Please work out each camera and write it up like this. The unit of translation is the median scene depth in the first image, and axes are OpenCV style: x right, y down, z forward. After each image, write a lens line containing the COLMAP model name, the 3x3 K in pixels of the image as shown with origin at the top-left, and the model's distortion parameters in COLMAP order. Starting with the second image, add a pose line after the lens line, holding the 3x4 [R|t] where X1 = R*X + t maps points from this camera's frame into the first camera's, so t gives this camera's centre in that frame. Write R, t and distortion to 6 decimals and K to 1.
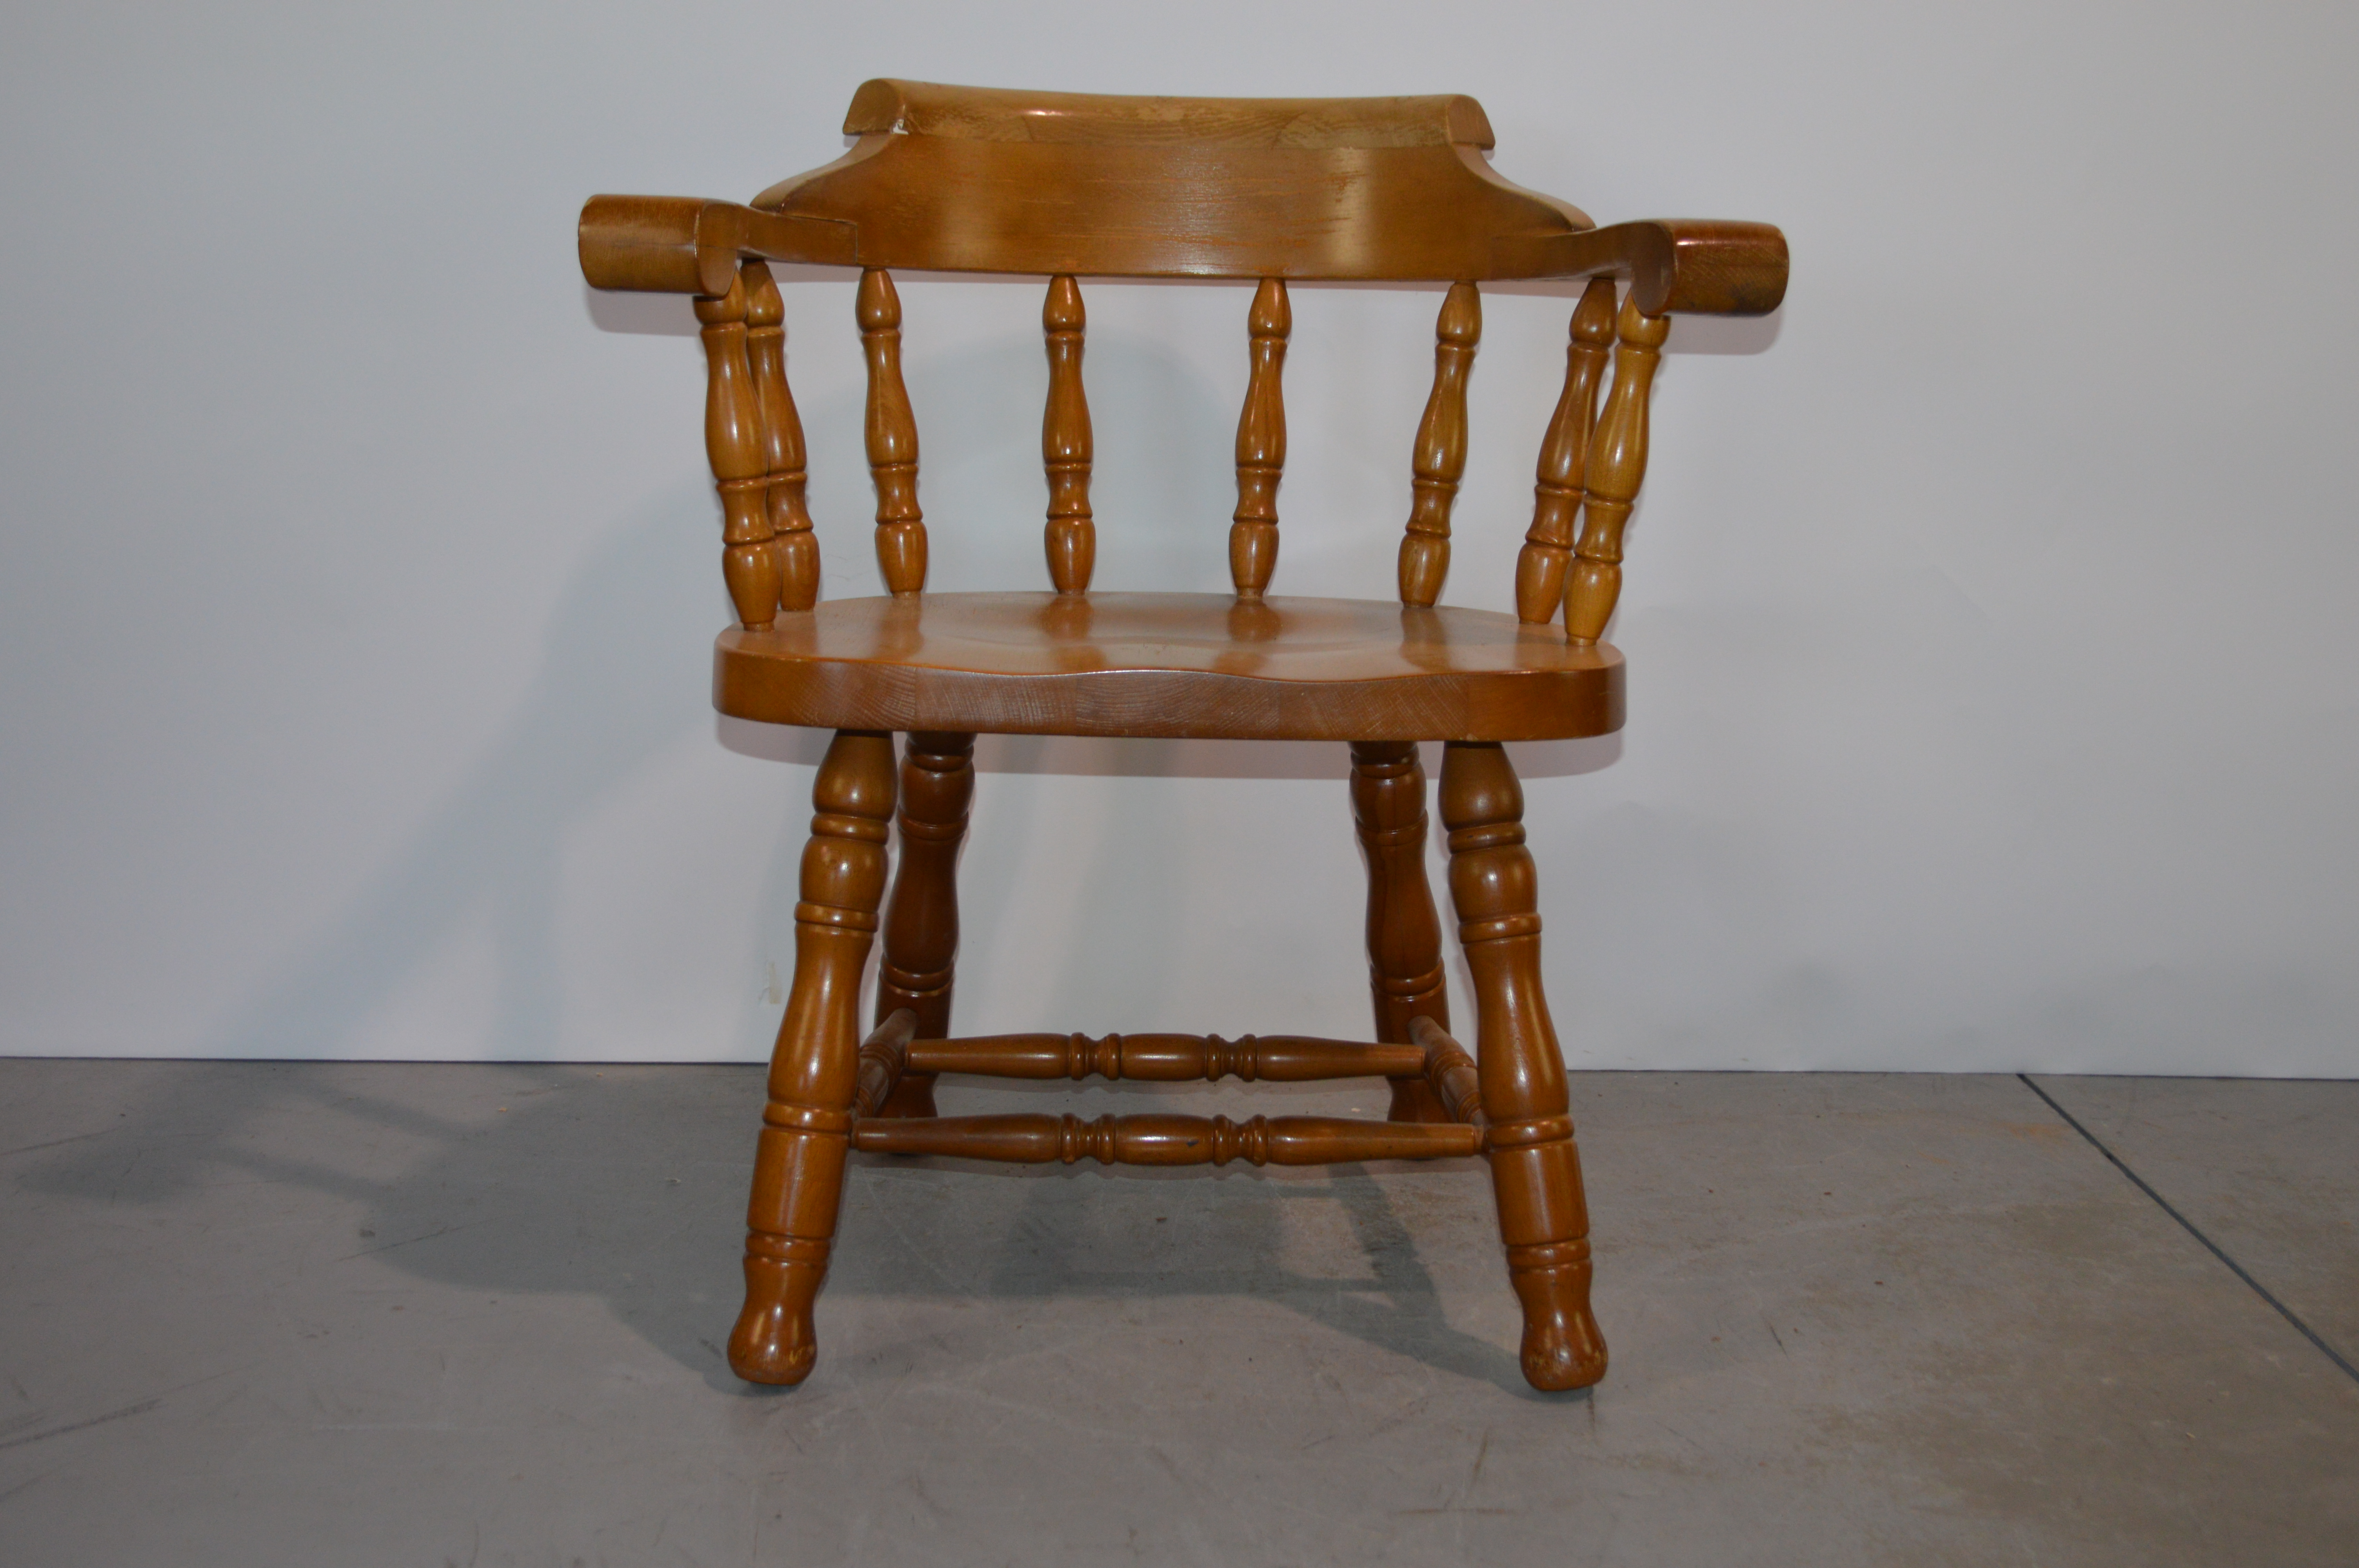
lens RADIAL K [[3028.5, 0, 1179.5], [0, 3028.5, 784.0], [0, 0, 1]] dist [-0.016081, -0.020727]
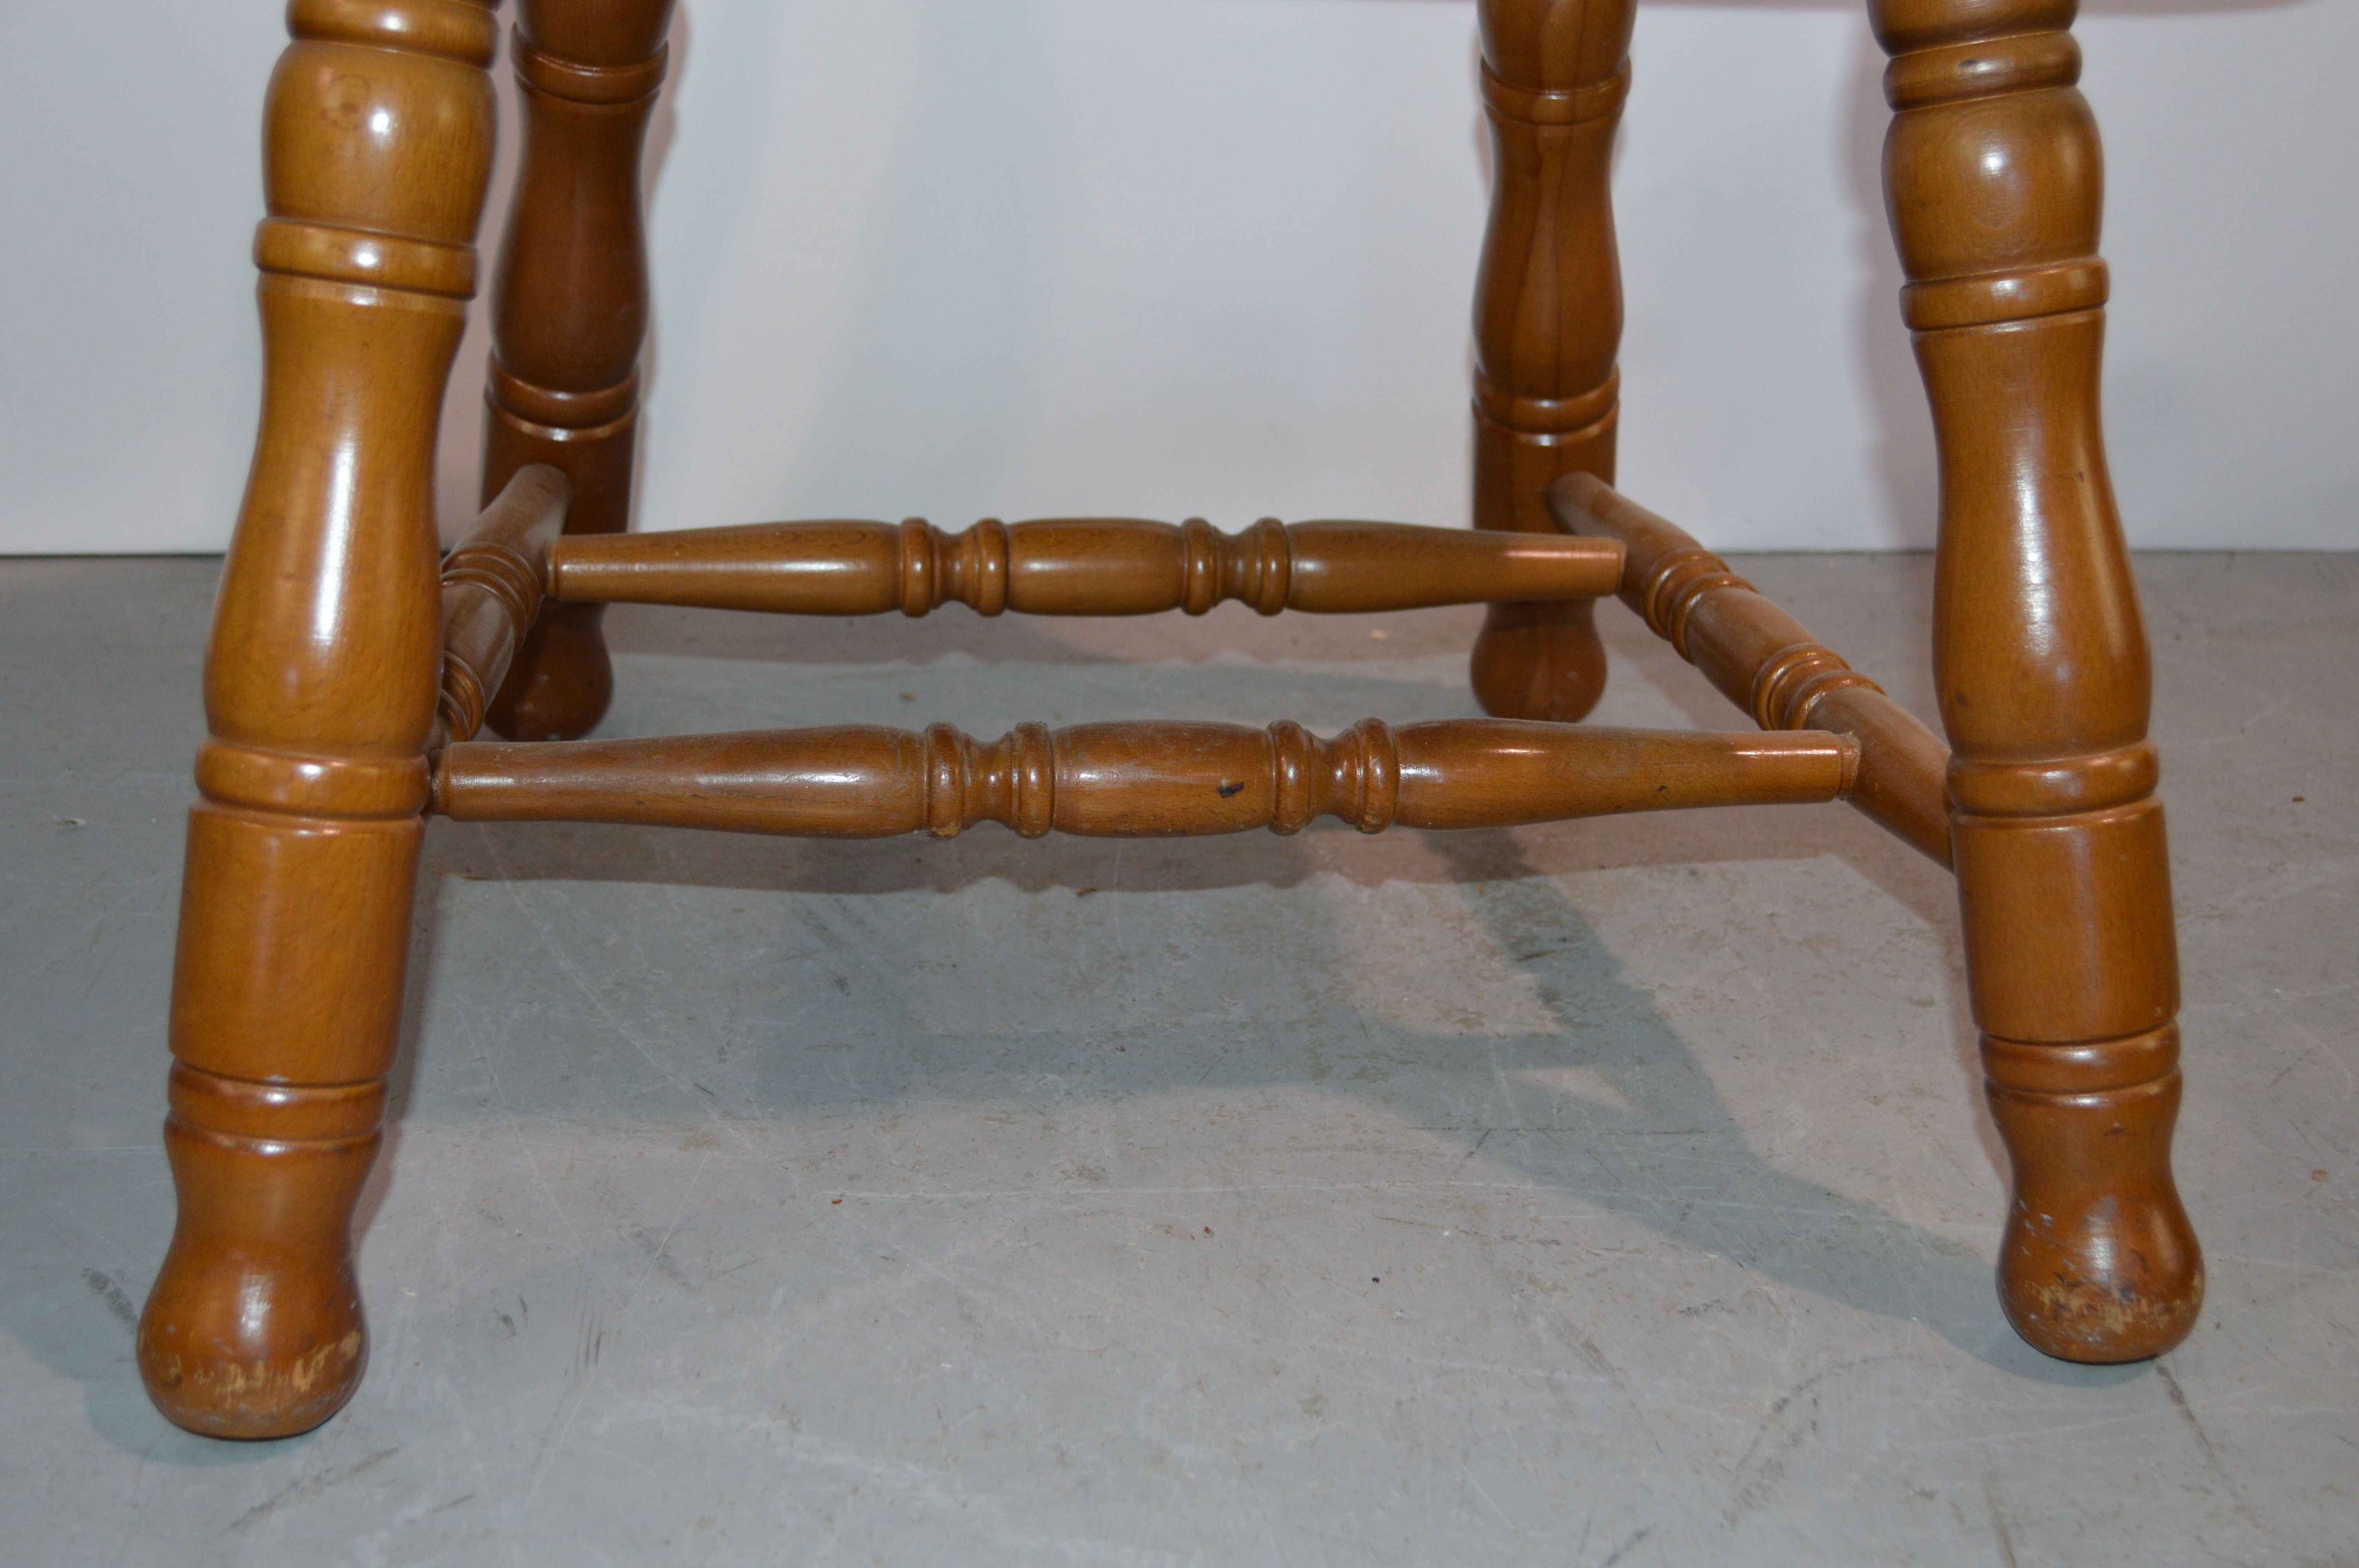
lens RADIAL K [[3028.5, 0, 1179.5], [0, 3028.5, 784.0], [0, 0, 1]] dist [-0.016081, -0.020727]
pose [[0.992013, -0.018136, 0.124828, -0.056150], [-0.007287, 0.979718, 0.200247, 0.029596], [-0.125928, -0.199558, 0.971761, 0.561568]]
